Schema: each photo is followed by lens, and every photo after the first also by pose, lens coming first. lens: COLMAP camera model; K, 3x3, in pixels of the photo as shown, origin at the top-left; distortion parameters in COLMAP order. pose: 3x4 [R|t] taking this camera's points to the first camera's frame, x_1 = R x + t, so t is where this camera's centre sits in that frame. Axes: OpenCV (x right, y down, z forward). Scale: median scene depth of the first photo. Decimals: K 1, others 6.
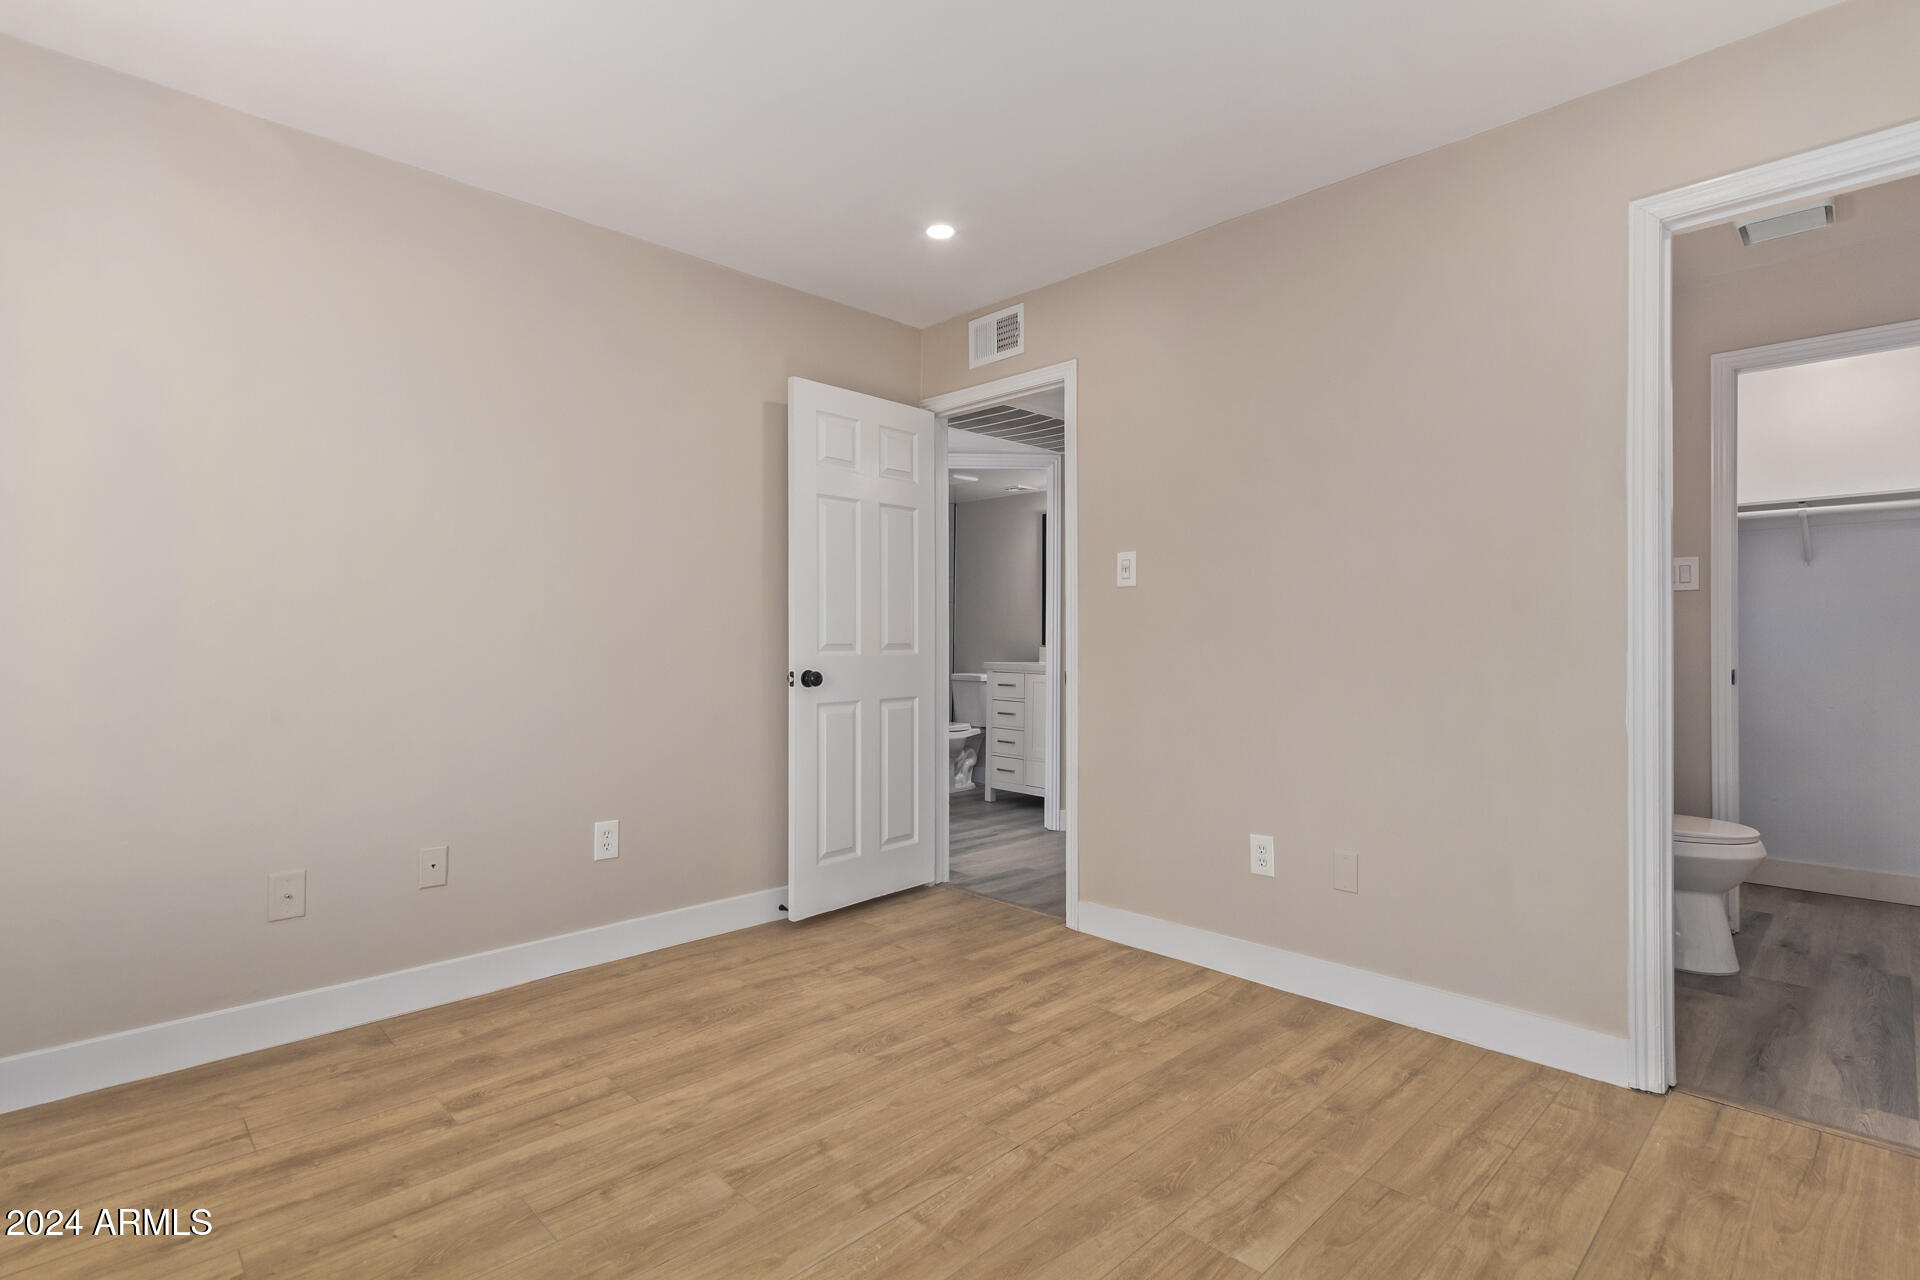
lens RADIAL K [[908.6, 0, 951.2], [0, 908.6, 635.0], [0, 0, 1]] dist [0.004996, 0.000110]
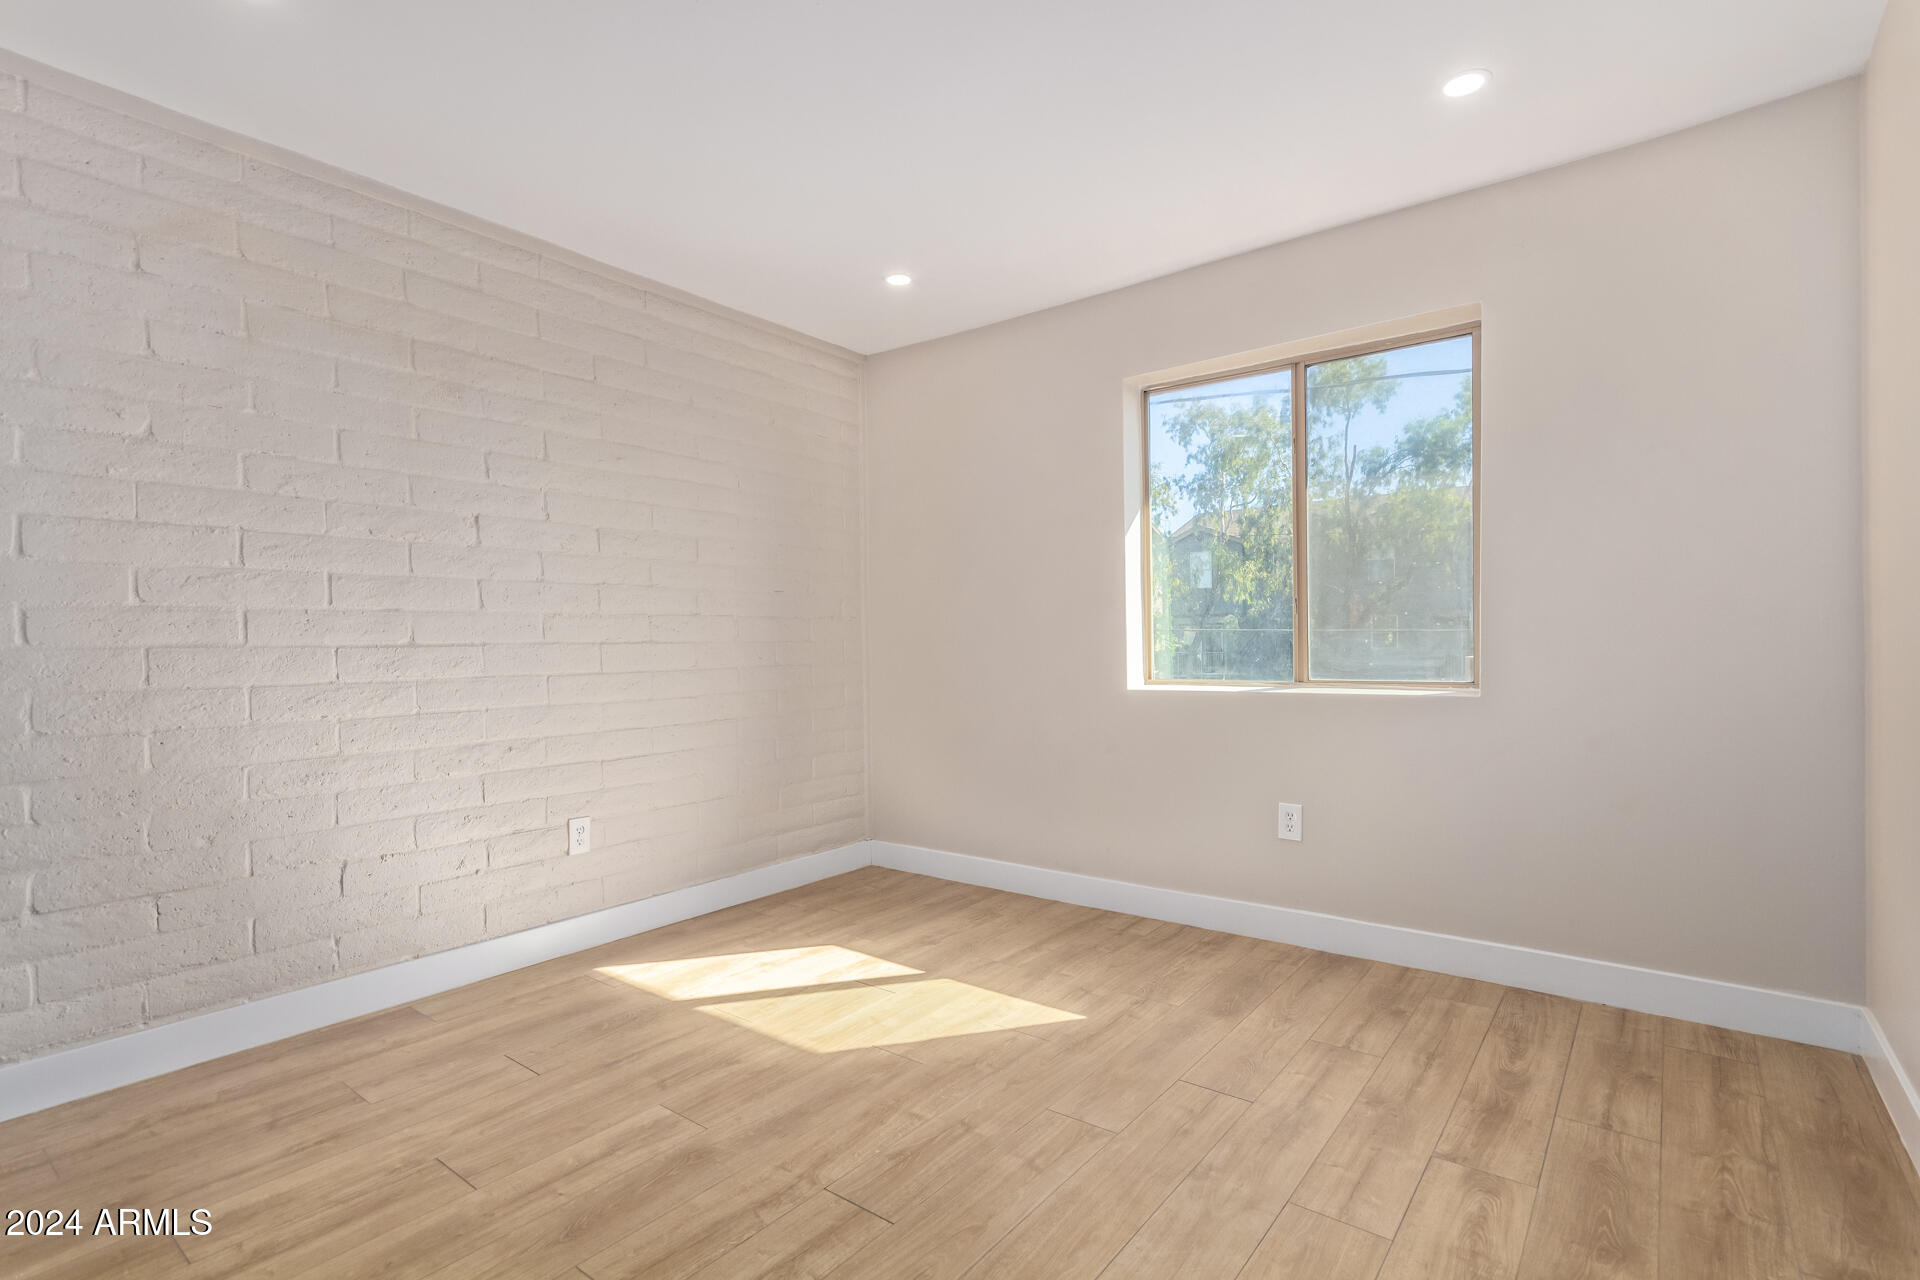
lens RADIAL K [[908.6, 0, 960.4], [0, 908.6, 637.9], [0, 0, 1]] dist [0.004996, 0.000110]
pose [[-0.989497, 0.008331, -0.144316, 0.069522], [0.009366, 0.999935, -0.006497, 0.011955], [0.144252, -0.007781, -0.989510, 1.977024]]
